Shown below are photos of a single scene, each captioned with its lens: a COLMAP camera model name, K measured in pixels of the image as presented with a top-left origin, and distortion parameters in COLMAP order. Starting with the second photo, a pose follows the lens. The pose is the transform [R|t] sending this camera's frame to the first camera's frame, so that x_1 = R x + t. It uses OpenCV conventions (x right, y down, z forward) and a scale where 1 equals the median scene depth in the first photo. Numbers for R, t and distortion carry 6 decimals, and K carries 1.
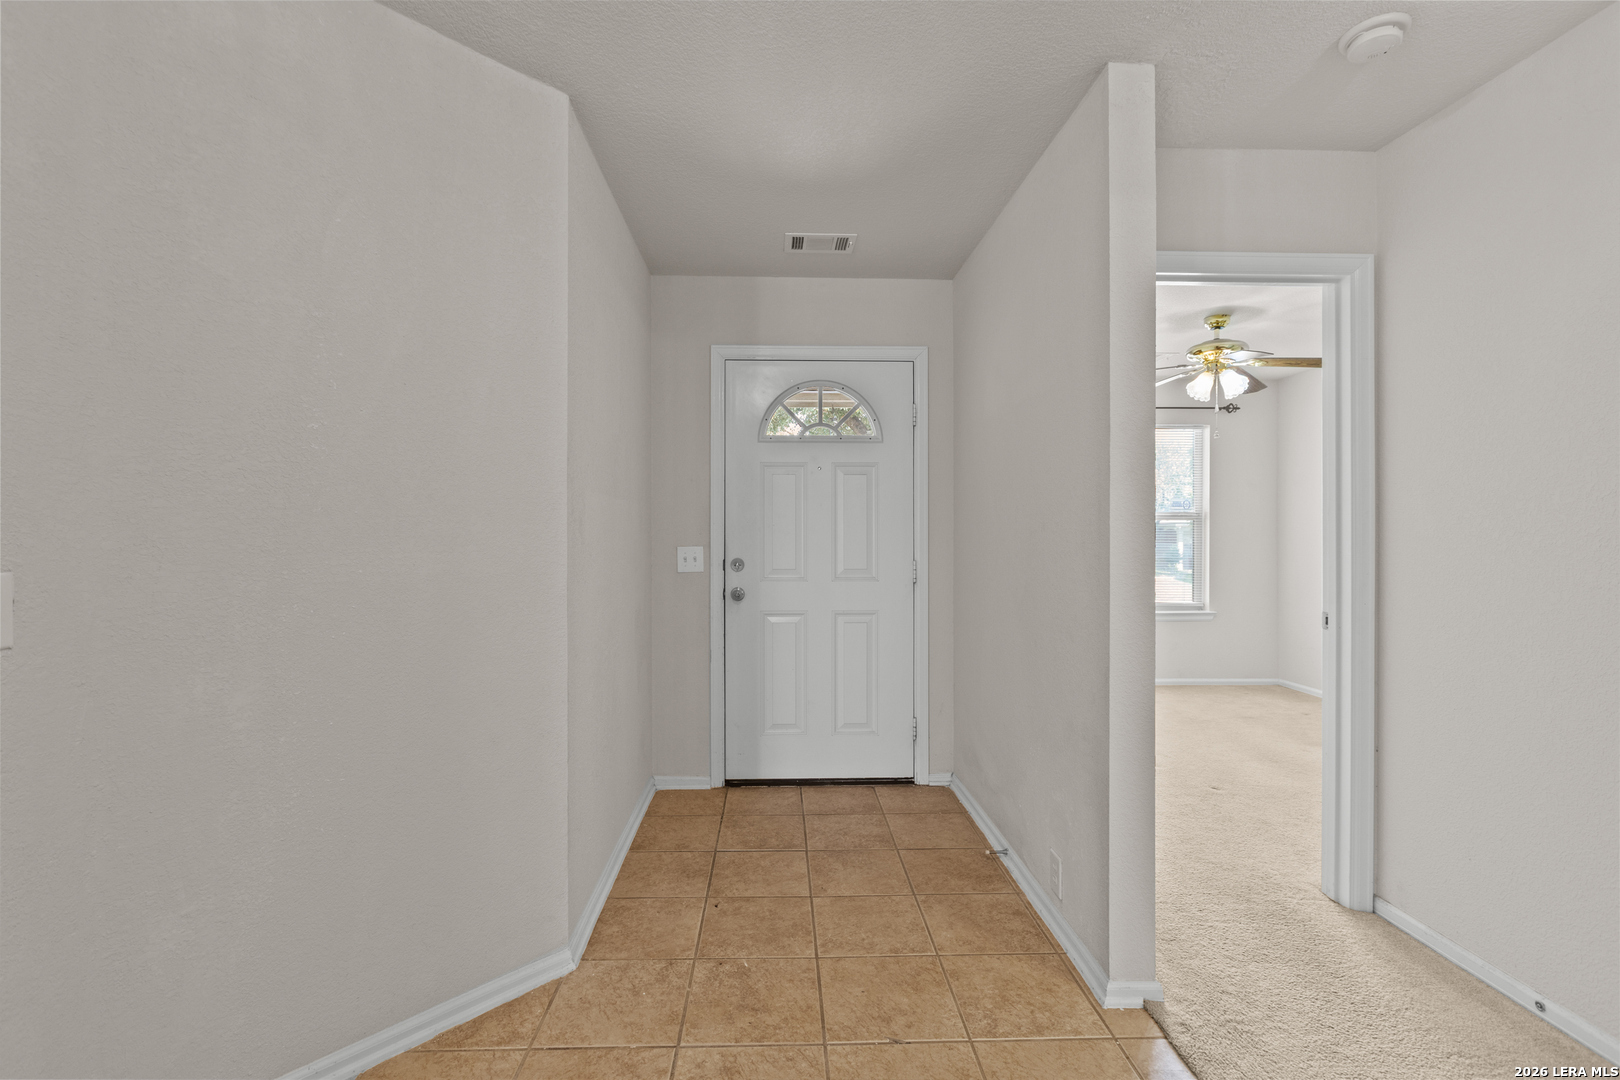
lens RADIAL K [[736.5, 0, 809.1], [0, 736.5, 535.2], [0, 0, 1]] dist [0.012656, 0.000074]
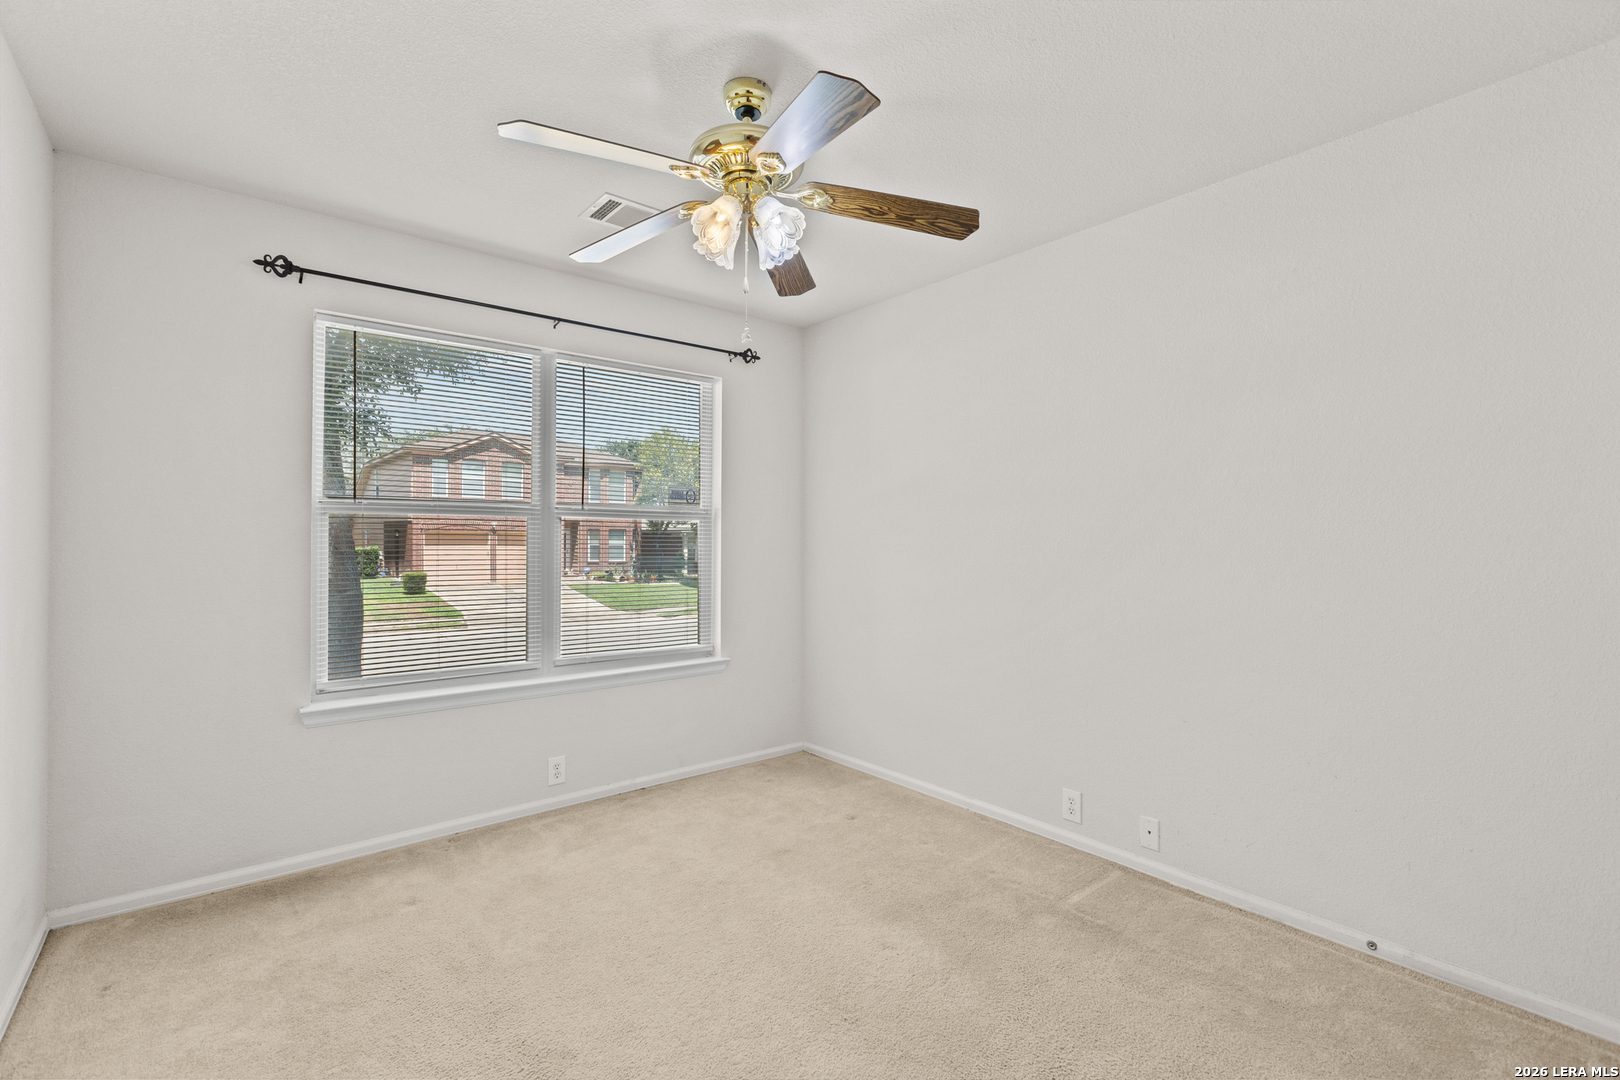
lens RADIAL K [[736.5, 0, 808.5], [0, 736.5, 542.8], [0, 0, 1]] dist [0.012656, 0.000074]
pose [[0.807905, 0.001986, 0.589310, 0.217473], [-0.003834, 0.999991, 0.001886, -0.001434], [-0.589301, -0.003783, 0.807905, 0.424007]]
